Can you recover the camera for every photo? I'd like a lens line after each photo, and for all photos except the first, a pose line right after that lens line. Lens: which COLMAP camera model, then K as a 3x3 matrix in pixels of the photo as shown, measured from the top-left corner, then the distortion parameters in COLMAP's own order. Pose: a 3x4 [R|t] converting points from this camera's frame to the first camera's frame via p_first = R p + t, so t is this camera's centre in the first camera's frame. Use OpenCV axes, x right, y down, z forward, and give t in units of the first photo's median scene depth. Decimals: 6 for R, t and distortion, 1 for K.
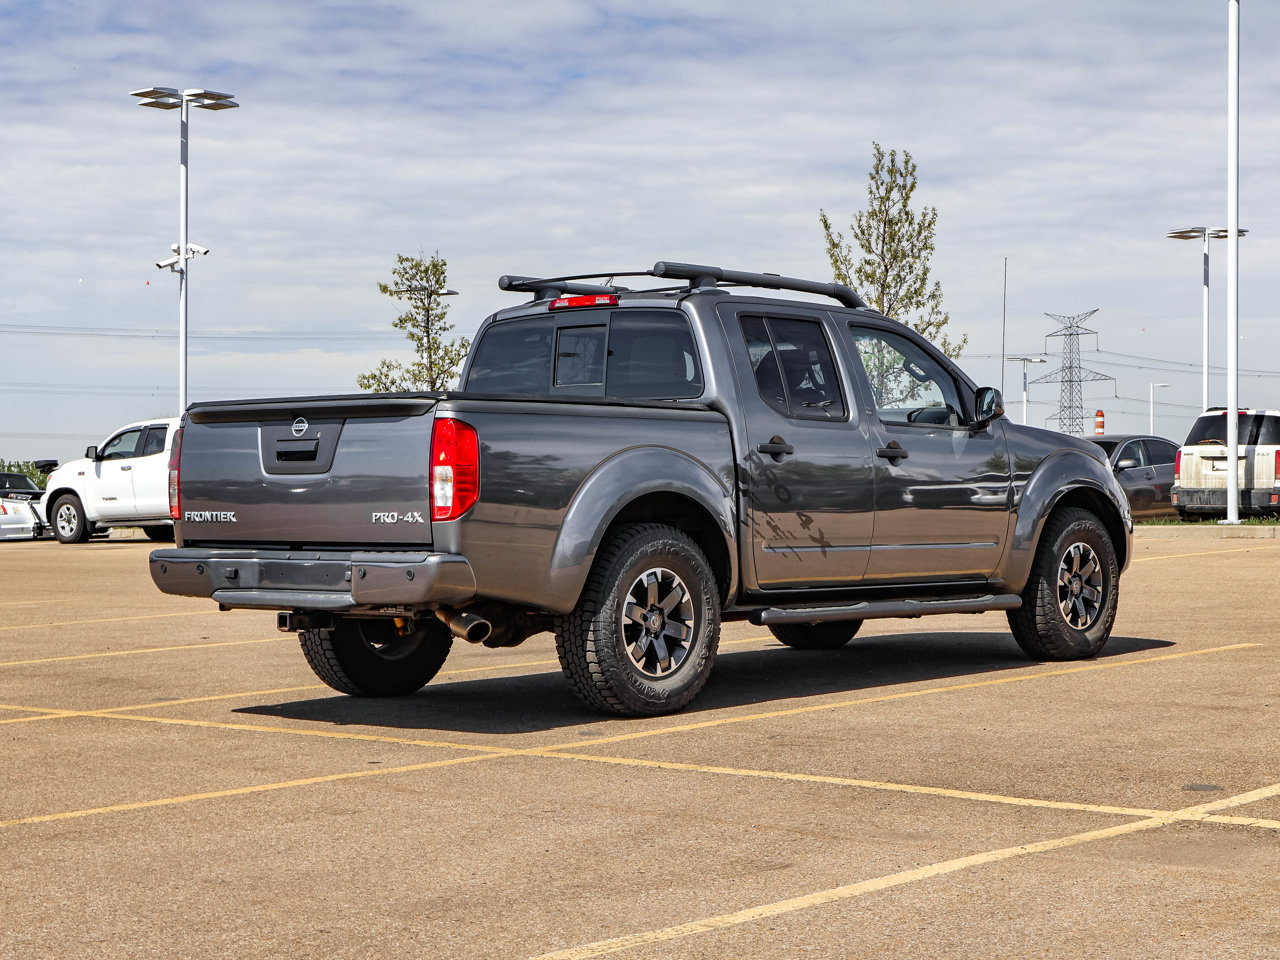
lens RADIAL K [[2148.3, 0, 640.0], [0, 2148.3, 480.0], [0, 0, 1]] dist [0.060669, 0.040171]
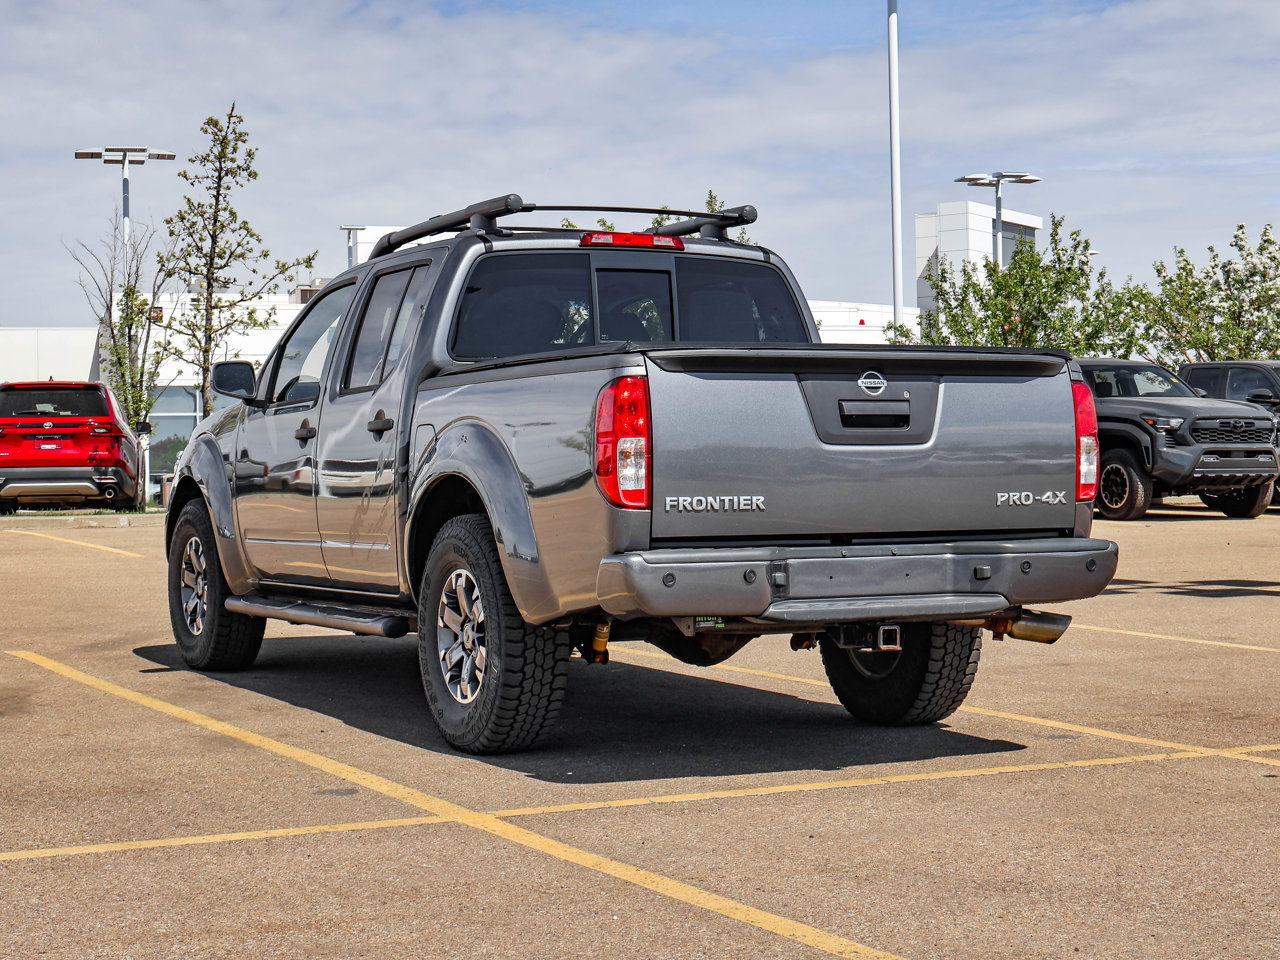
lens RADIAL K [[2192.0, 0, 643.5], [0, 2192.0, 438.3], [0, 0, 1]] dist [0.044701, 0.085898]
pose [[0.389372, 0.016714, 0.920929, -0.903149], [0.002125, 0.999816, -0.019044, 0.009671], [-0.921078, 0.009372, 0.389265, 0.765338]]
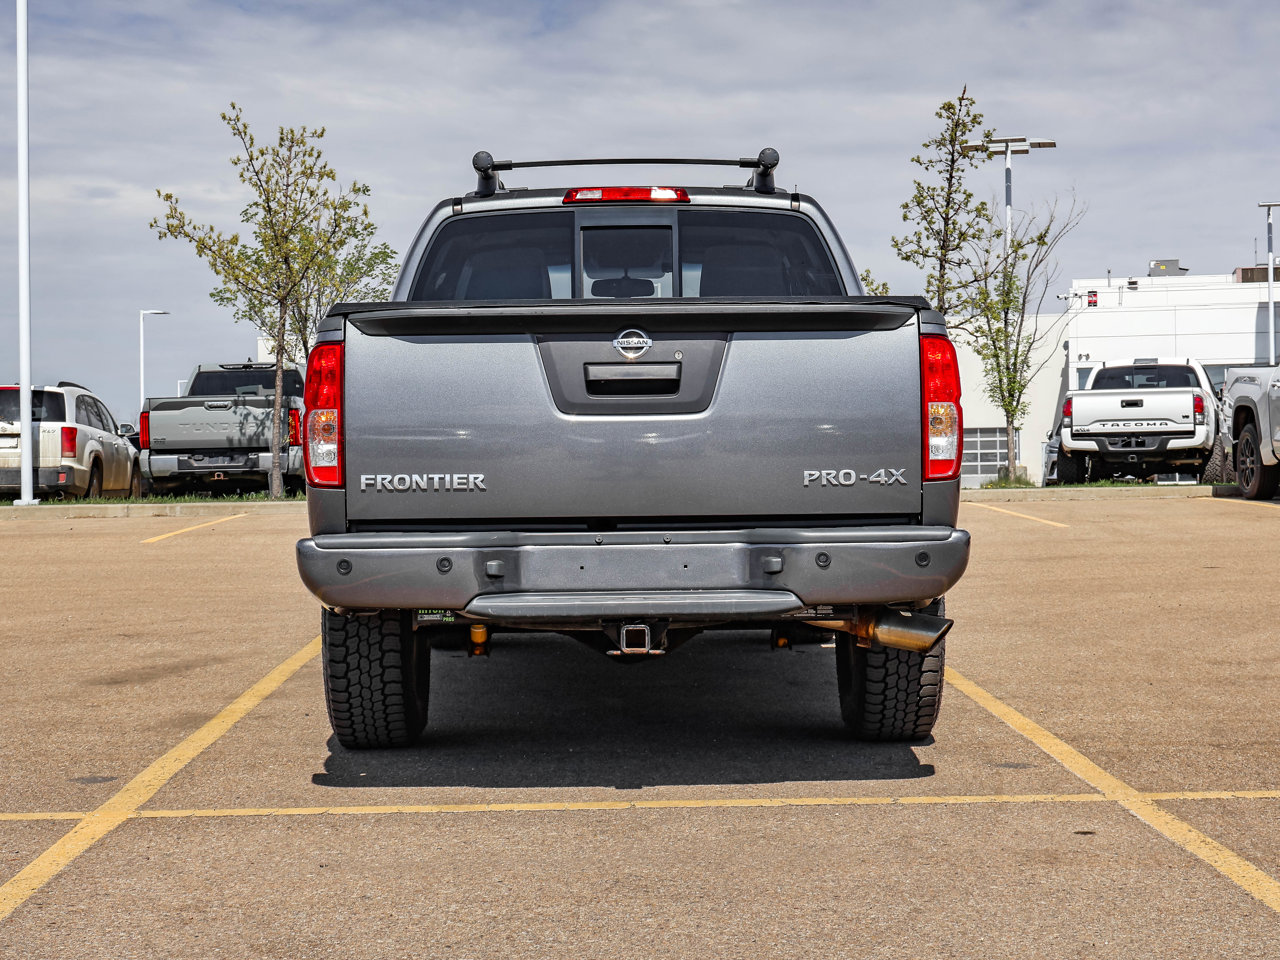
lens RADIAL K [[2124.8, 0, 640.4], [0, 2124.8, 417.6], [0, 0, 1]] dist [0.021730, -0.051060]
pose [[0.748006, 0.011174, 0.663598, -0.585009], [0.003641, 0.999774, -0.020939, 0.011877], [-0.663682, 0.018079, 0.747796, 0.507035]]
